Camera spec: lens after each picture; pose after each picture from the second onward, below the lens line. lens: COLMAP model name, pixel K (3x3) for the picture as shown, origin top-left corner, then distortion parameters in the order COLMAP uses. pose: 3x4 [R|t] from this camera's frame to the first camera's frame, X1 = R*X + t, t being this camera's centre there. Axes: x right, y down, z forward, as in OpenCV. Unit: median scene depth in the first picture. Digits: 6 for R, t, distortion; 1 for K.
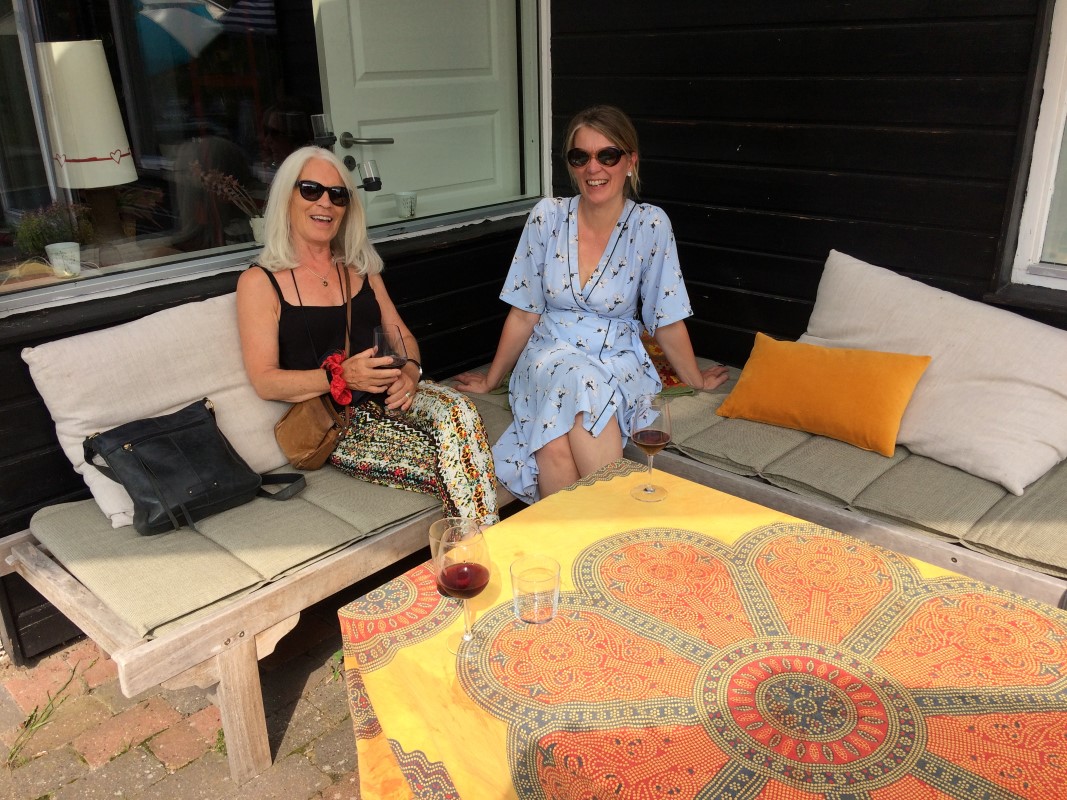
lens RADIAL K [[902.7, 0, 537.1], [0, 902.7, 395.2], [0, 0, 1]] dist [0.108735, -0.175260]
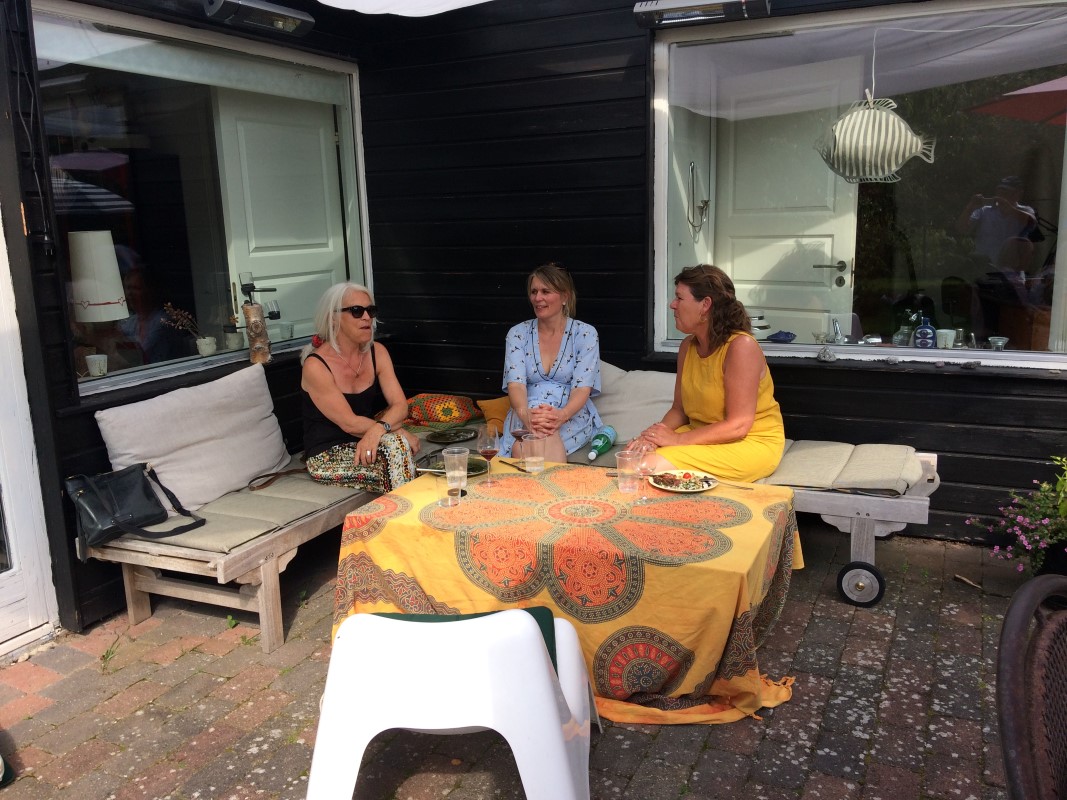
lens RADIAL K [[902.7, 0, 532.7], [0, 902.7, 396.9], [0, 0, 1]] dist [0.108735, -0.175260]
pose [[0.952194, -0.066059, 0.298265, -0.293293], [0.117823, 0.980215, -0.159048, 0.252927], [-0.281858, 0.186587, 0.941138, -0.694170]]
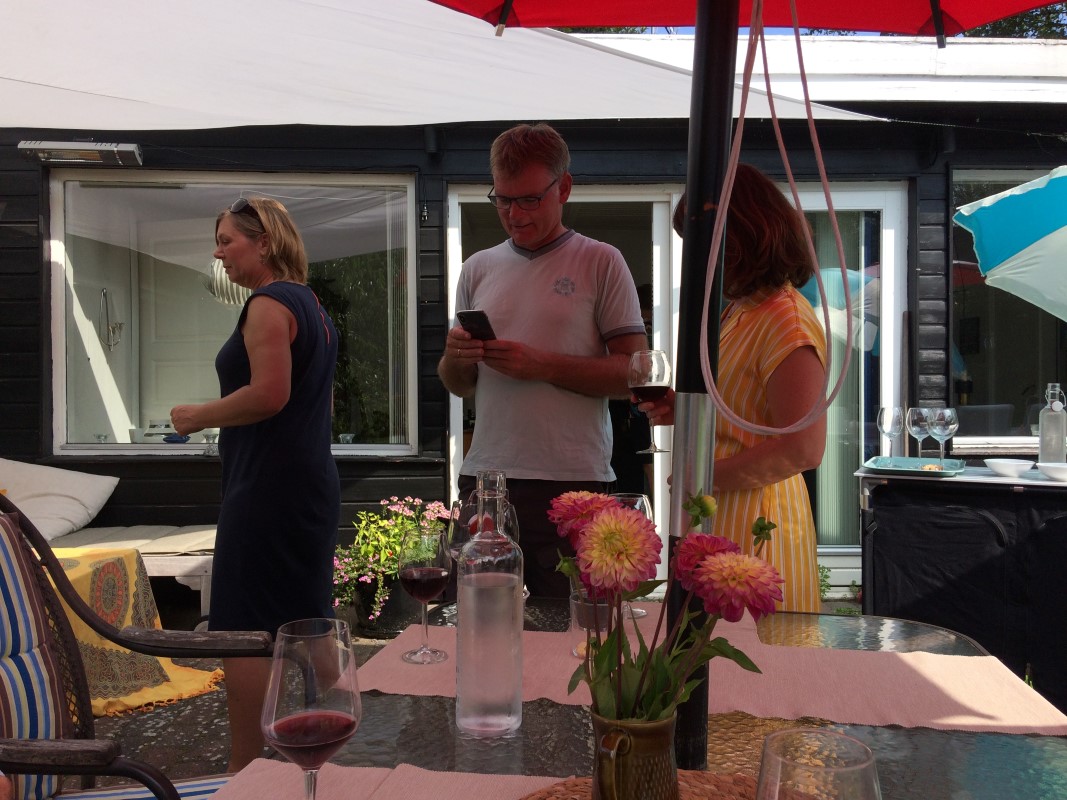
lens RADIAL K [[902.7, 0, 541.6], [0, 902.7, 405.5], [0, 0, 1]] dist [0.108735, -0.175260]
pose [[0.709443, 0.006582, 0.704732, -0.129232], [0.238261, 0.938839, -0.248623, 0.564848], [-0.663266, 0.344294, 0.664484, -1.119030]]
